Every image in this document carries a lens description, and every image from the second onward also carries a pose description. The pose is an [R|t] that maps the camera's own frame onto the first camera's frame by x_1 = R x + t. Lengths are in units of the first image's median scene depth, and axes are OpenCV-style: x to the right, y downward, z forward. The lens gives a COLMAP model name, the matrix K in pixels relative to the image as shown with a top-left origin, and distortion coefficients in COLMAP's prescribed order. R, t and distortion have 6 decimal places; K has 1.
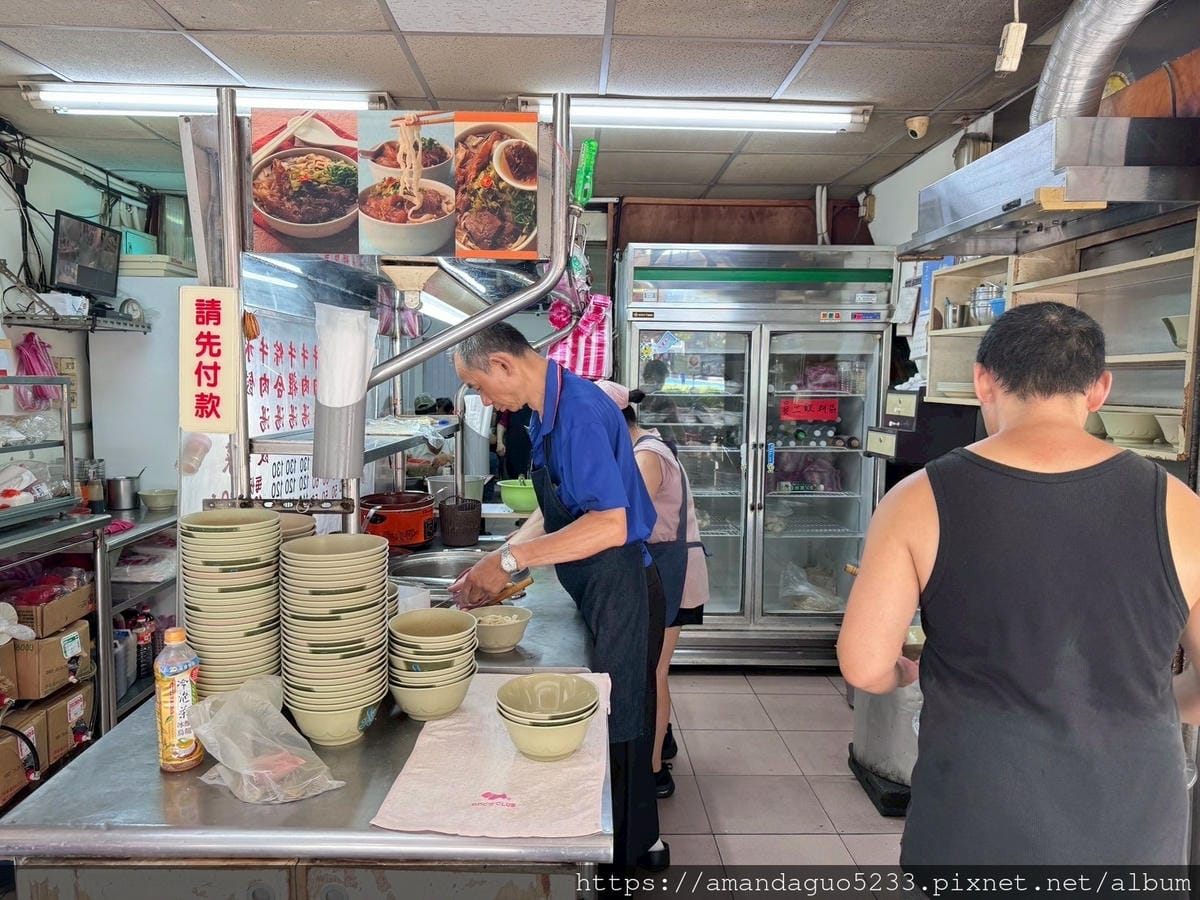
lens RADIAL K [[850.2, 0, 600.0], [0, 850.2, 450.0], [0, 0, 1]] dist [-0.004478, -0.005651]
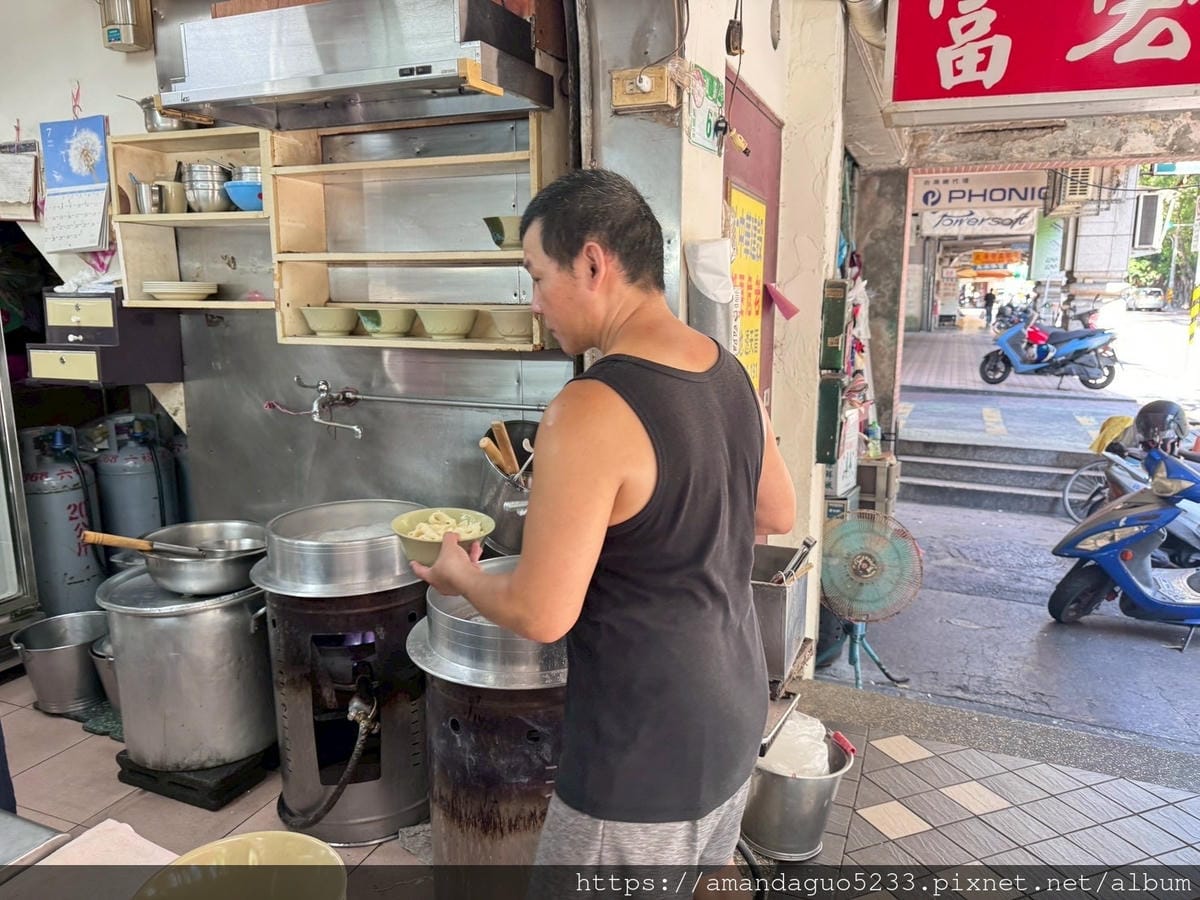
lens RADIAL K [[843.5, 0, 527.8], [0, 843.5, 457.0], [0, 0, 1]] dist [-0.010431, 0.002592]
pose [[0.413859, -0.183164, 0.891724, -0.189154], [0.076672, 0.983082, 0.166345, -0.021354], [-0.907107, -0.000473, 0.420901, 0.335542]]
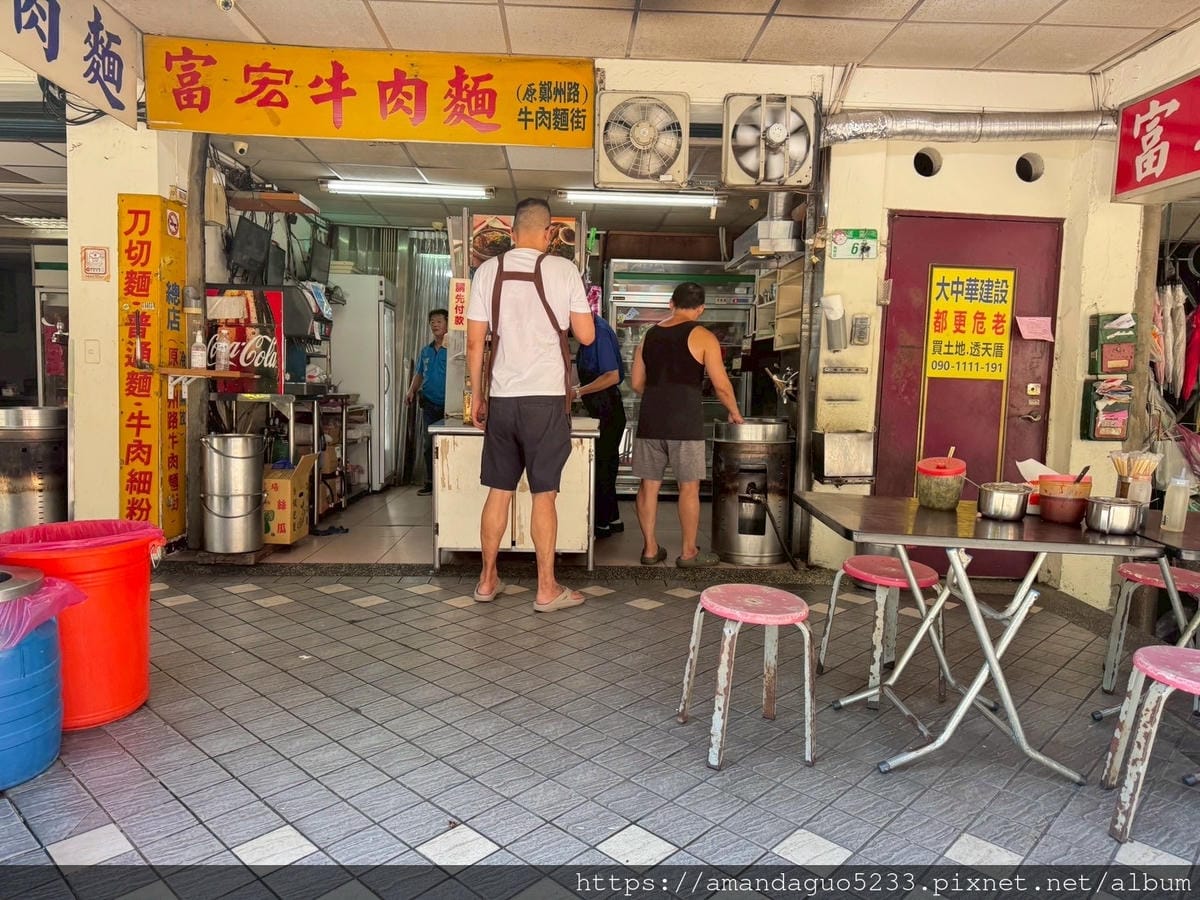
lens RADIAL K [[815.4, 0, 600.0], [0, 815.4, 450.0], [0, 0, 1]] dist [0.009358, 0.001887]
pose [[0.999871, 0.009779, 0.012775, -0.010763], [-0.009853, 0.999935, 0.005723, 0.200168], [-0.012718, -0.005848, 0.999902, -0.962143]]
